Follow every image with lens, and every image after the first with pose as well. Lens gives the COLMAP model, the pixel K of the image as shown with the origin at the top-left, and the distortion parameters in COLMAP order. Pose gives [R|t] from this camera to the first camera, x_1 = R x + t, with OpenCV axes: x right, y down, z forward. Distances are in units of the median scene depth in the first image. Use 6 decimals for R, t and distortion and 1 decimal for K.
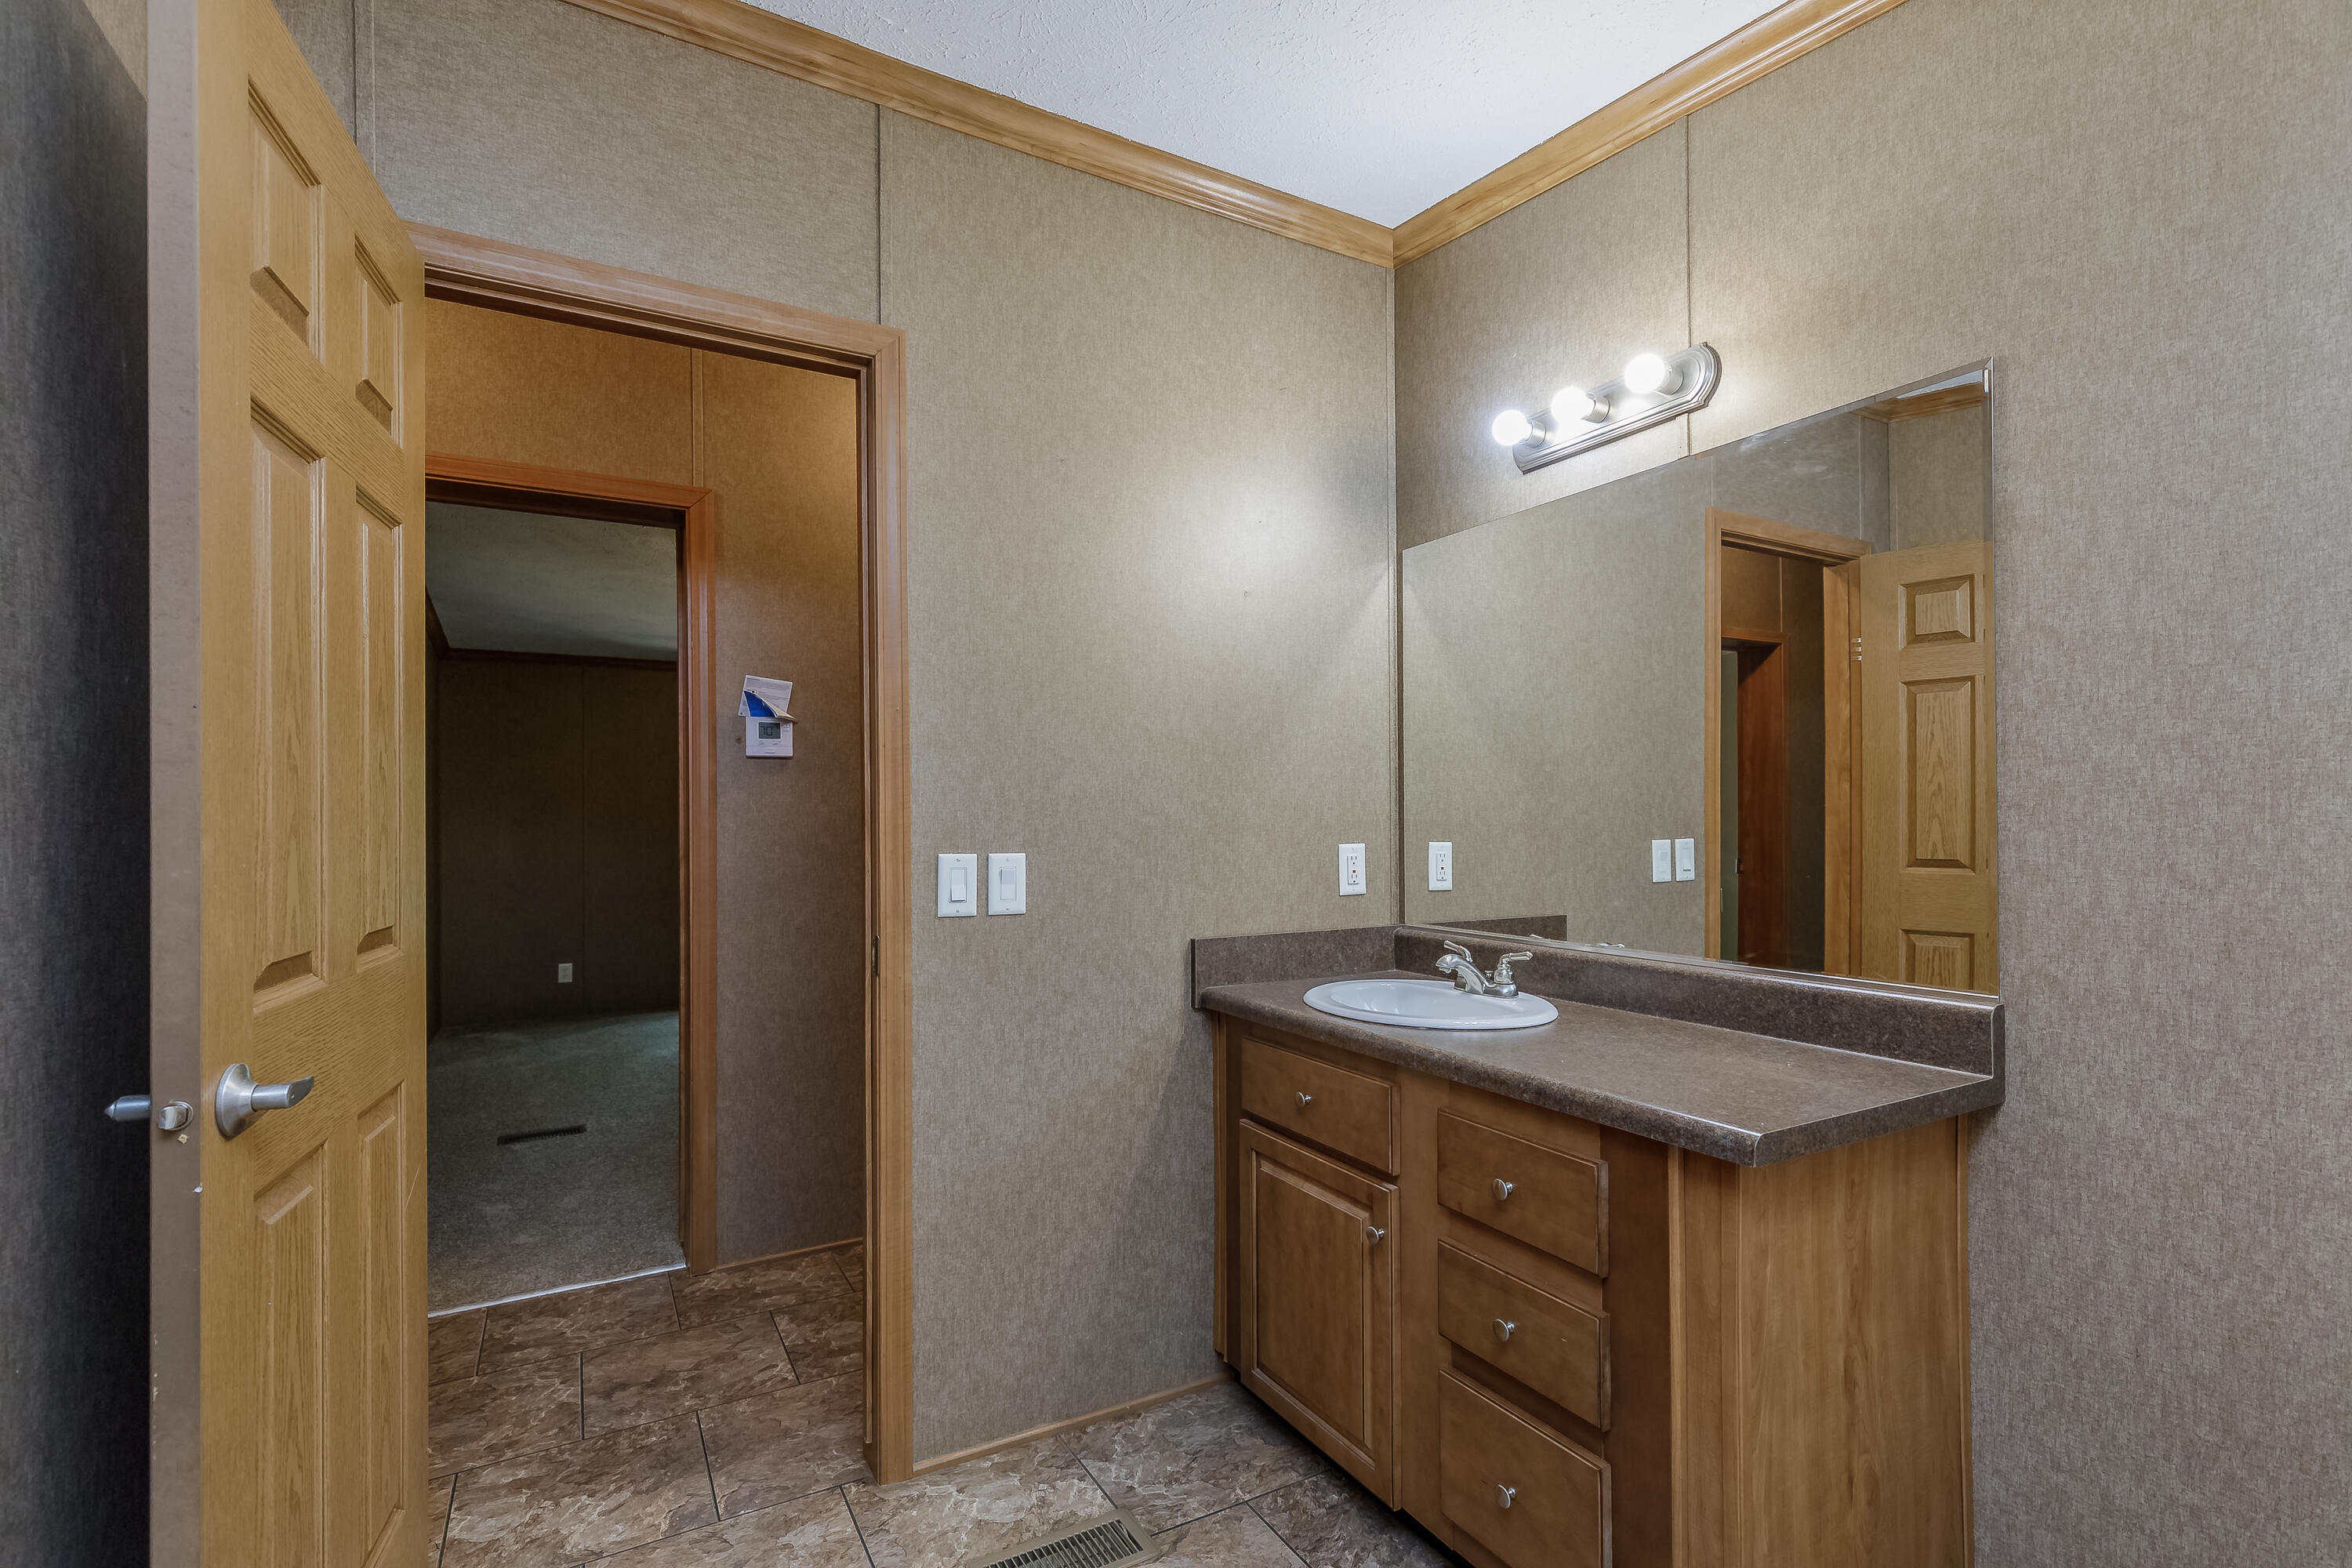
lens RADIAL K [[1062.6, 0, 1166.8], [0, 1062.6, 800.1], [0, 0, 1]] dist [0.008357, -0.001814]
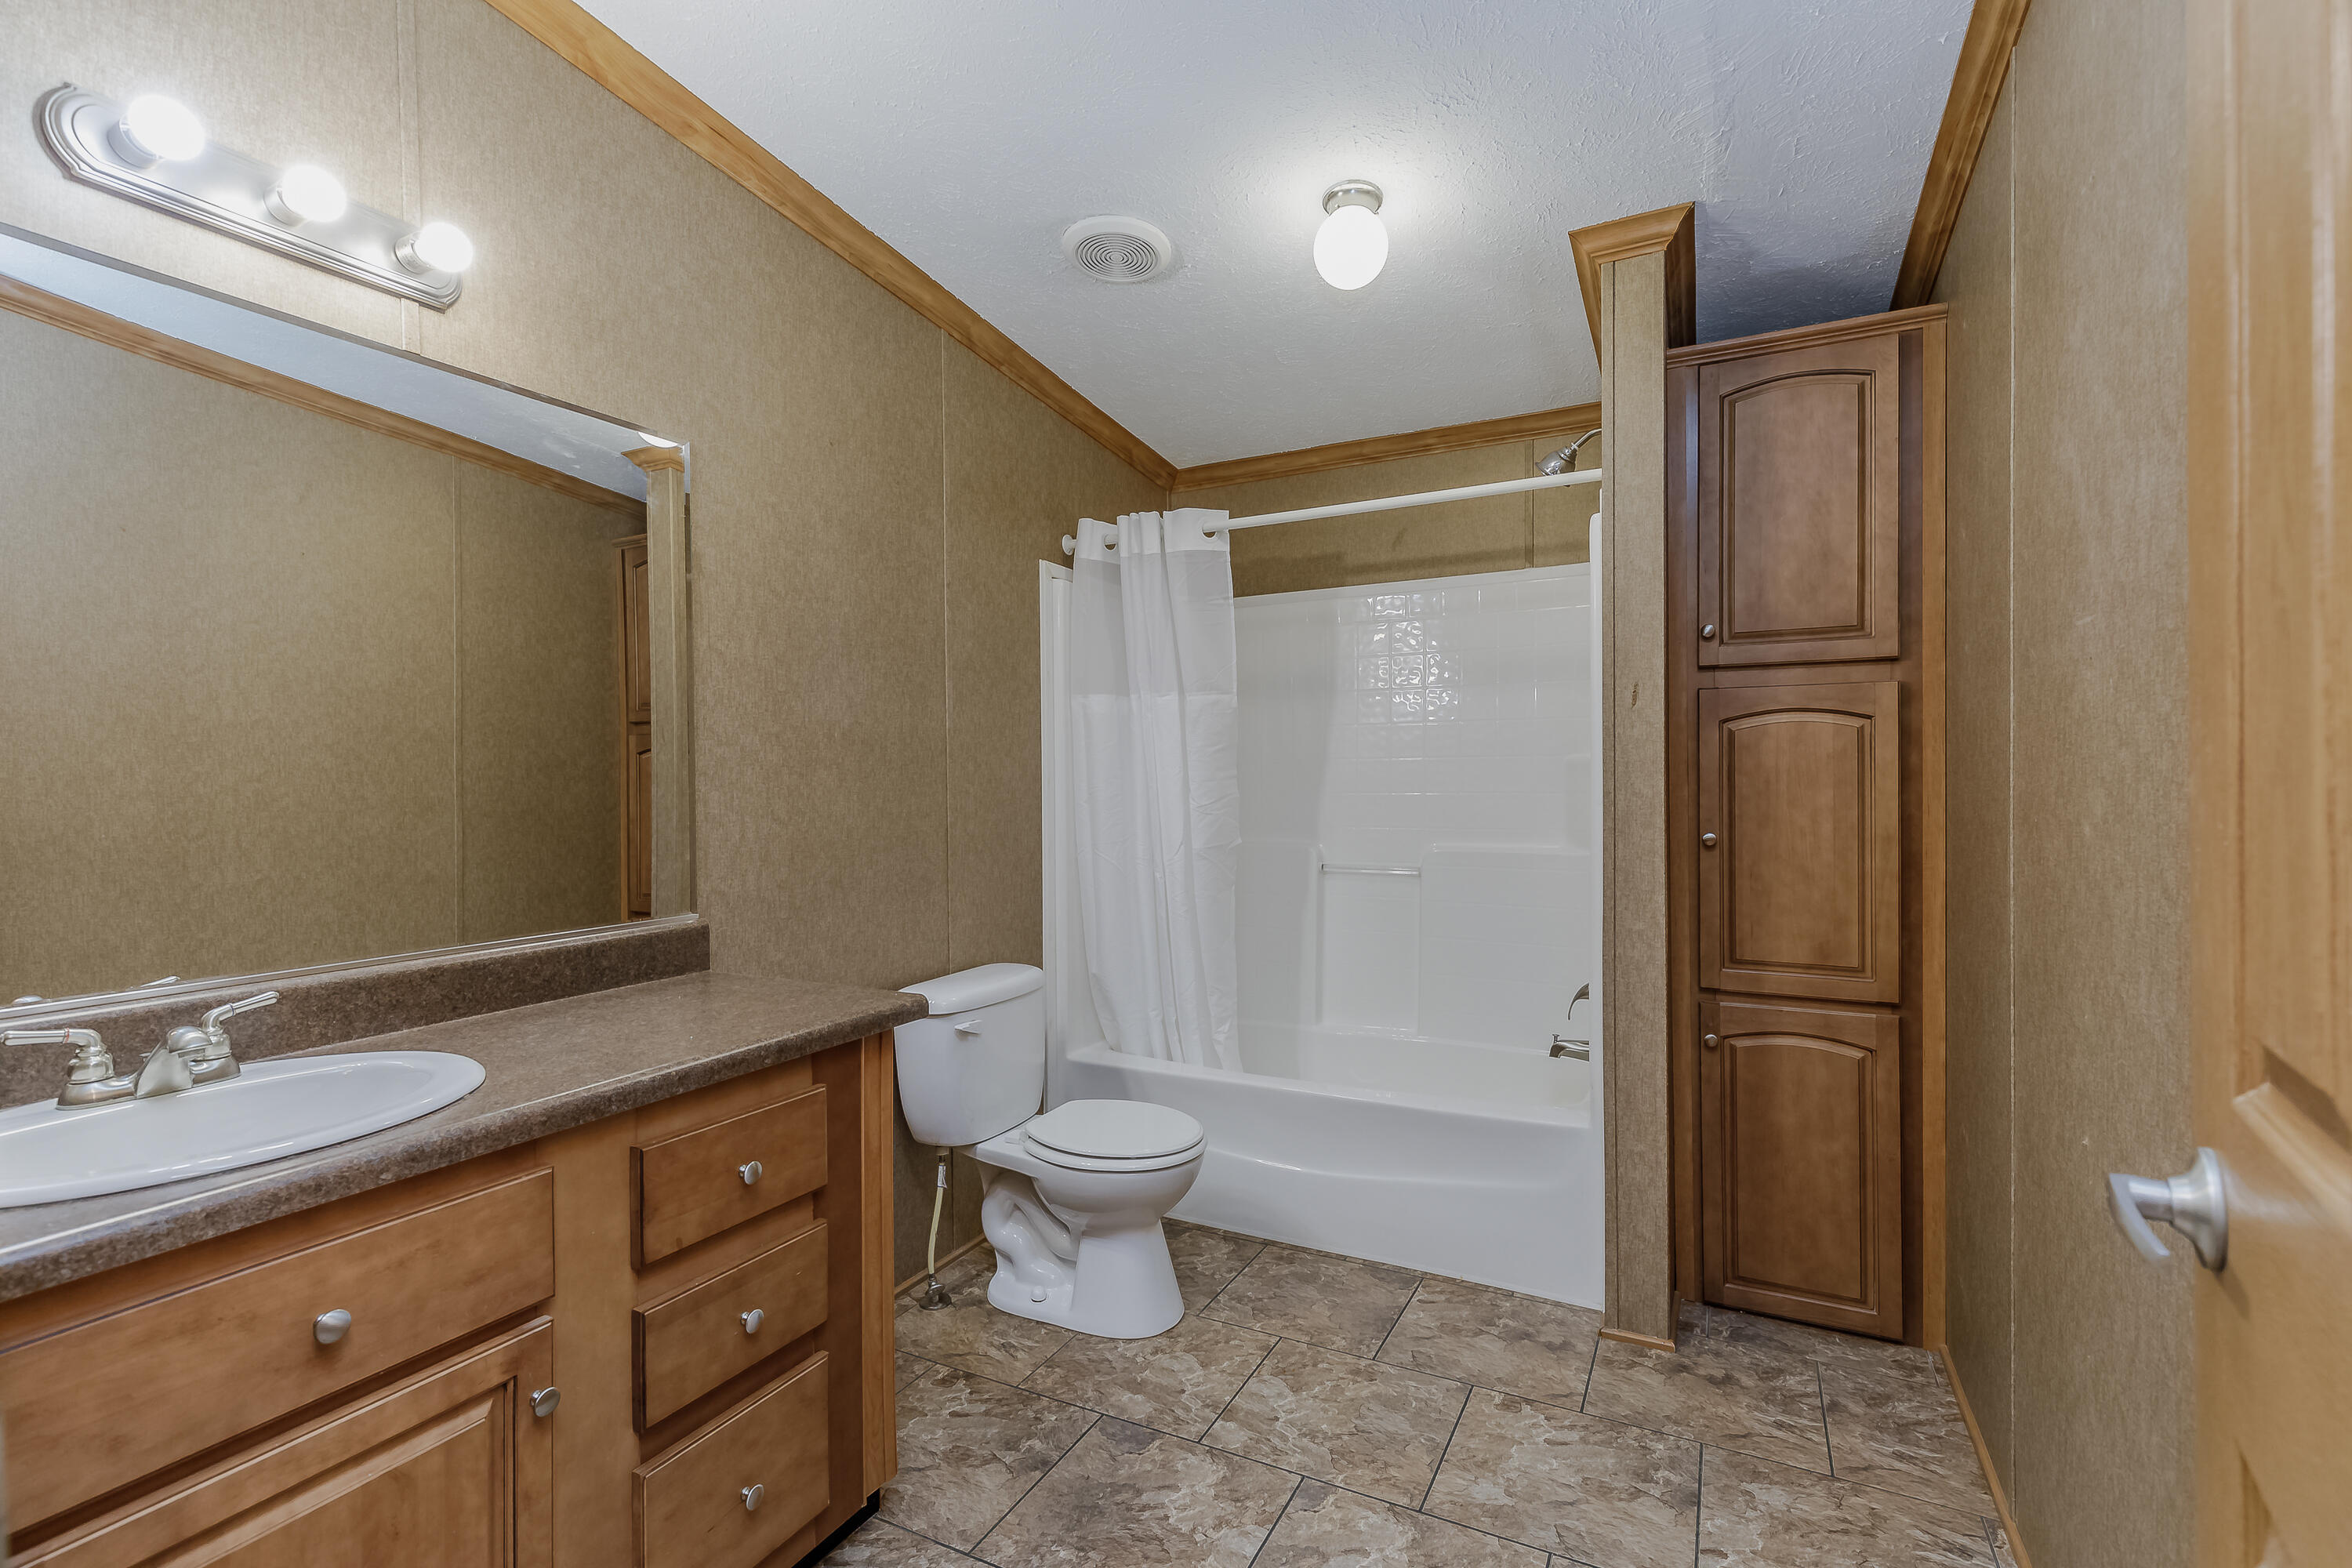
lens RADIAL K [[1062.6, 0, 1170.2], [0, 1062.6, 787.2], [0, 0, 1]] dist [0.008357, -0.001814]
pose [[-0.537432, 0.003495, 0.843300, -0.692210], [0.000867, 0.999993, -0.003592, 0.027643], [-0.843306, -0.001199, -0.537432, 1.214006]]
